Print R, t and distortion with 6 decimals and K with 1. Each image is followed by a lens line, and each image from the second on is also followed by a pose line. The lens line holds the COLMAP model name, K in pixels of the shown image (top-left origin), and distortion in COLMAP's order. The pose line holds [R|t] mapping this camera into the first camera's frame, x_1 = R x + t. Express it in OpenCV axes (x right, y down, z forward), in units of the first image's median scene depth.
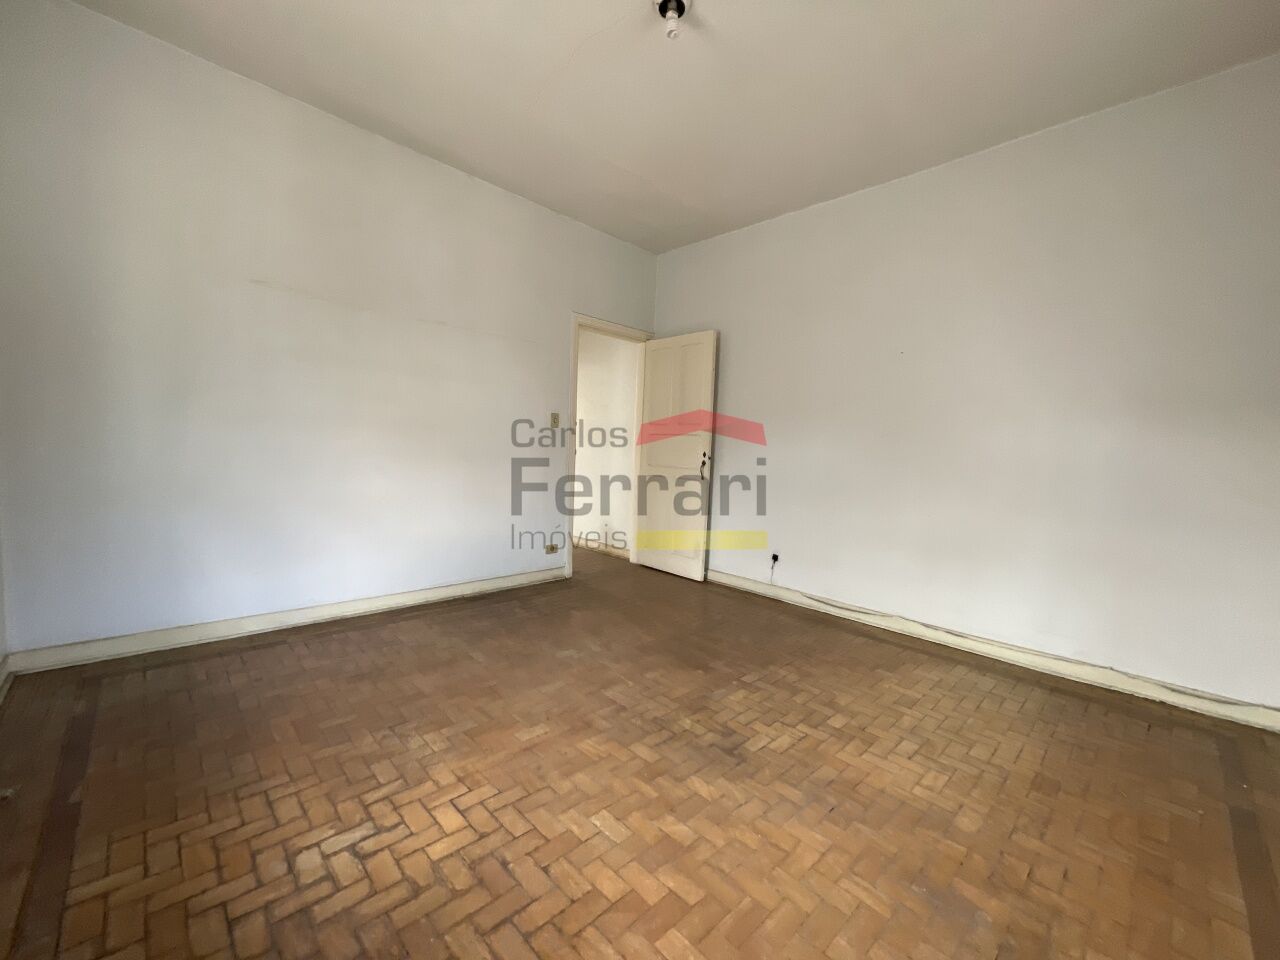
lens RADIAL K [[517.6, 0, 640.0], [0, 517.6, 480.0], [0, 0, 1]] dist [0.003530, -0.000070]
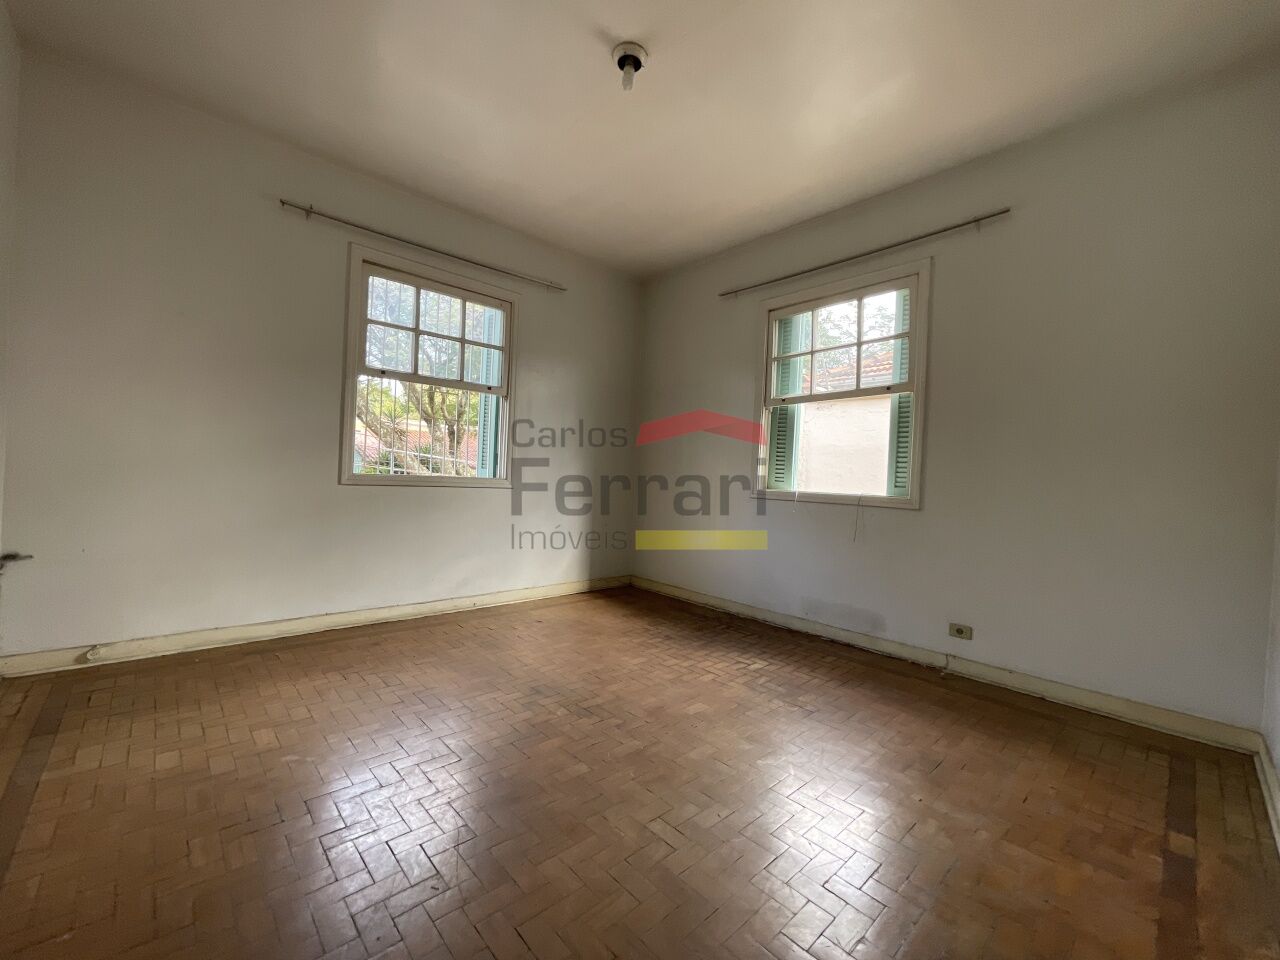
lens RADIAL K [[517.6, 0, 640.0], [0, 517.6, 480.0], [0, 0, 1]] dist [0.003530, -0.000070]
pose [[-0.996258, -0.084975, 0.015794, -0.065725], [-0.083792, 0.994387, 0.064602, -0.127561], [-0.021194, 0.063037, -0.997786, 2.662897]]
